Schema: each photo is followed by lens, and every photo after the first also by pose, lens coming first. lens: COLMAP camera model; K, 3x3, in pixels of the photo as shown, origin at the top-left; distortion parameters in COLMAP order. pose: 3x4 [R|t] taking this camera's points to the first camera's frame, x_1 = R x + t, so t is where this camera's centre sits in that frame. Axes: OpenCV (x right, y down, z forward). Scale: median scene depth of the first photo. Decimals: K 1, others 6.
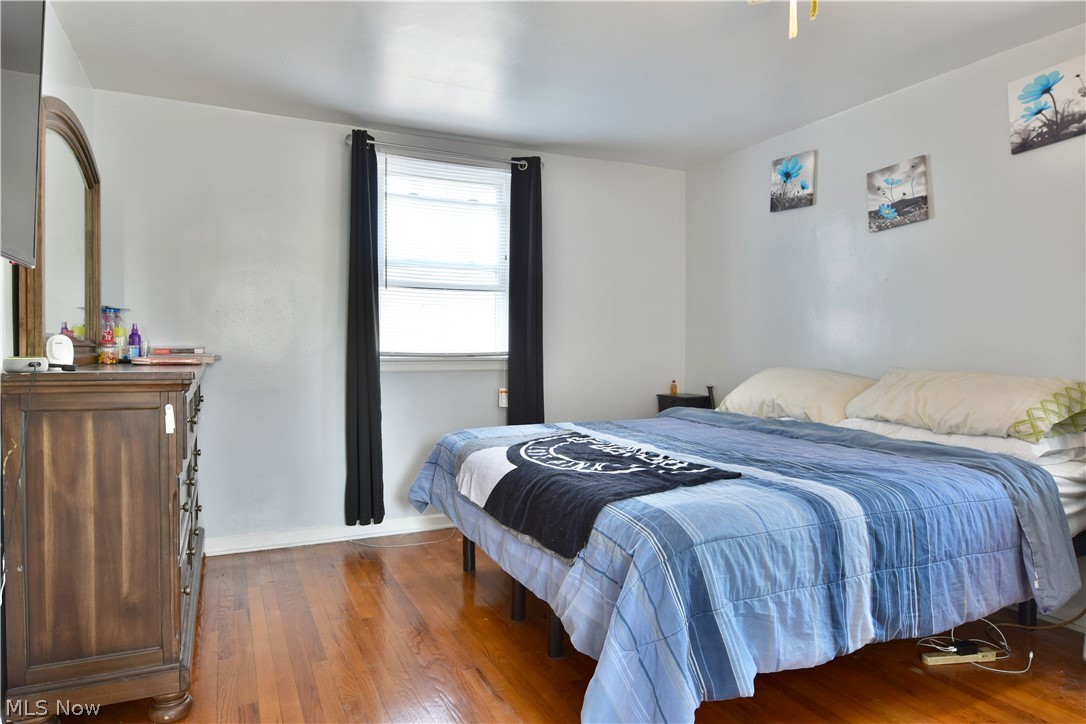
lens RADIAL K [[658.8, 0, 543.4], [0, 658.8, 364.9], [0, 0, 1]] dist [-0.016189, -0.002658]
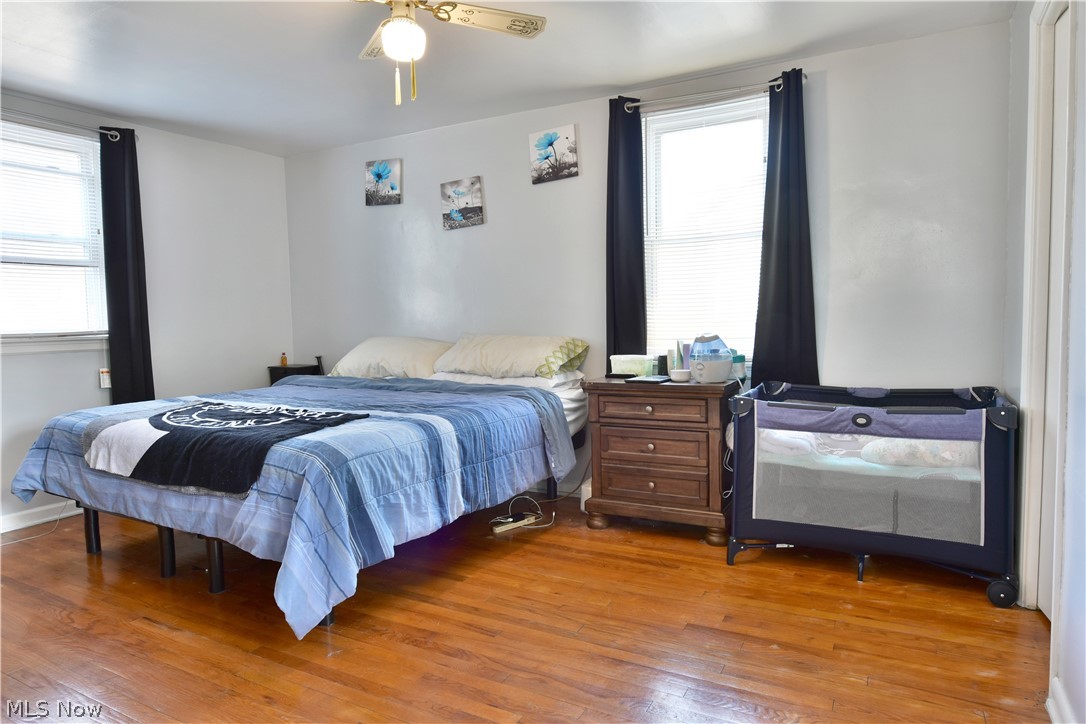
lens RADIAL K [[658.8, 0, 543.4], [0, 658.8, 364.9], [0, 0, 1]] dist [-0.016189, -0.002658]
pose [[0.815115, -0.057416, 0.576447, -0.155758], [0.035389, 0.998153, 0.049378, 0.010176], [-0.578217, -0.019848, 0.815641, -0.260658]]
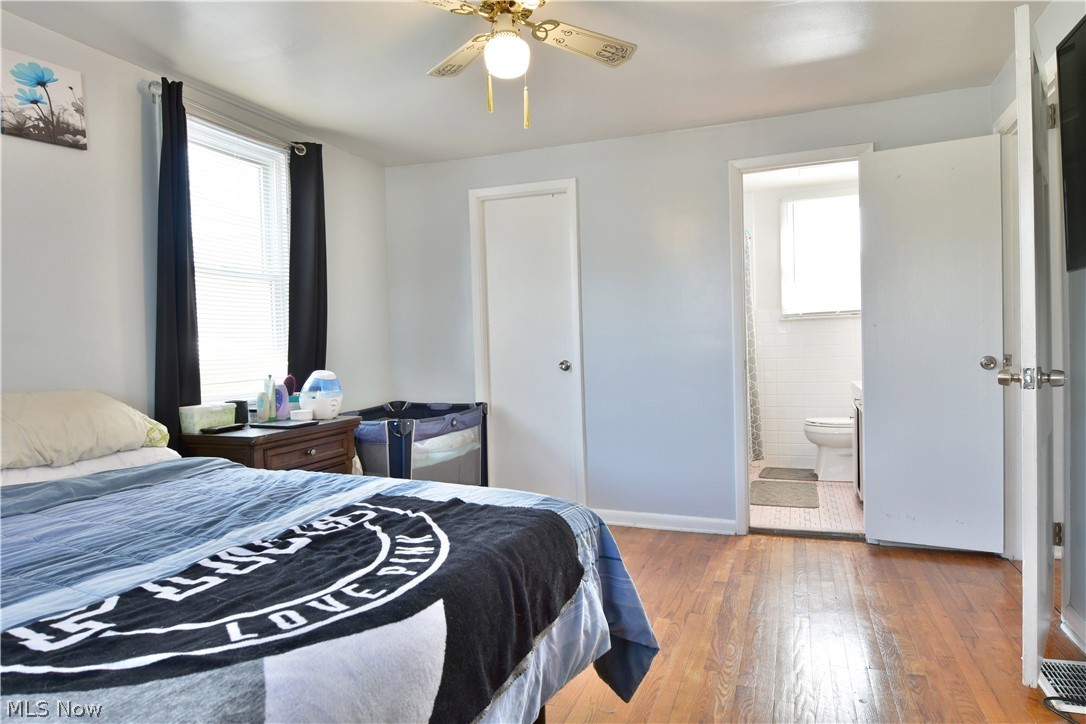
lens RADIAL K [[658.8, 0, 543.4], [0, 658.8, 364.9], [0, 0, 1]] dist [-0.016189, -0.002658]
pose [[-0.679515, -0.003006, 0.733656, -0.442252], [0.047110, 0.997749, 0.047721, -0.034157], [-0.732148, 0.066990, -0.677843, 1.258823]]
